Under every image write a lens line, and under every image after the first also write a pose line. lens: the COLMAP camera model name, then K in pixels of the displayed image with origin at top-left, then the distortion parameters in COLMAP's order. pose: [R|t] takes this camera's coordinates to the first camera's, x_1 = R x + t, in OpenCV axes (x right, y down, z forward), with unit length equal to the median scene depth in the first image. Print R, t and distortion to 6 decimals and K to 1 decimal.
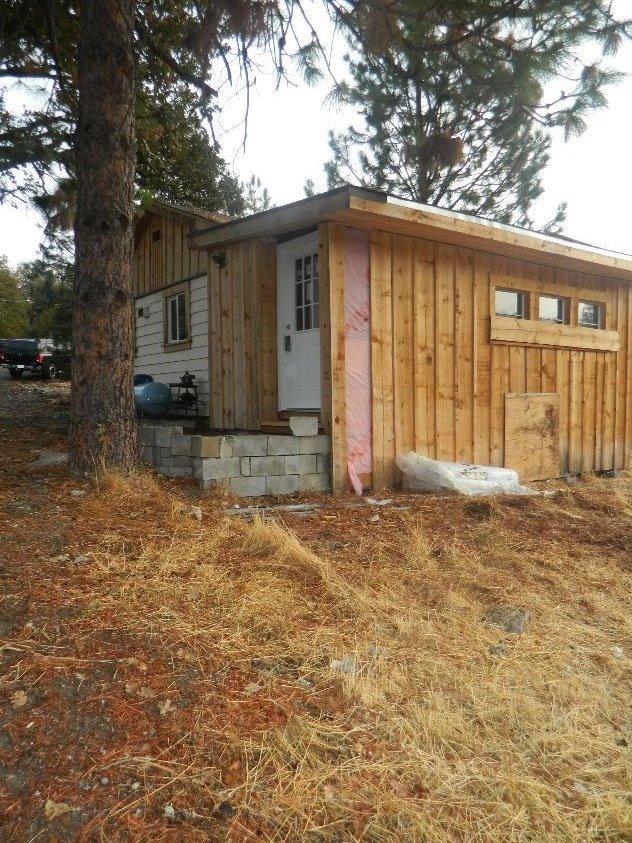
lens RADIAL K [[633.5, 0, 318.4], [0, 633.5, 422.4], [0, 0, 1]] dist [0.023489, 0.004686]
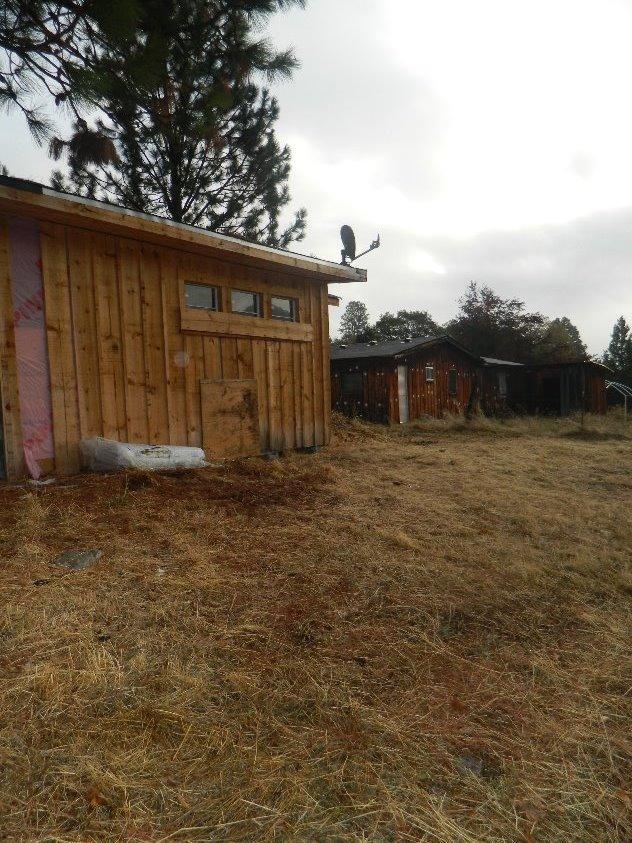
lens RADIAL K [[633.5, 0, 315.0], [0, 633.5, 422.1], [0, 0, 1]] dist [0.023489, 0.004686]
pose [[0.955029, -0.047577, 0.292669, 0.164404], [0.049234, 0.998786, 0.001708, 0.035417], [-0.292395, 0.012778, 0.956212, -0.093303]]
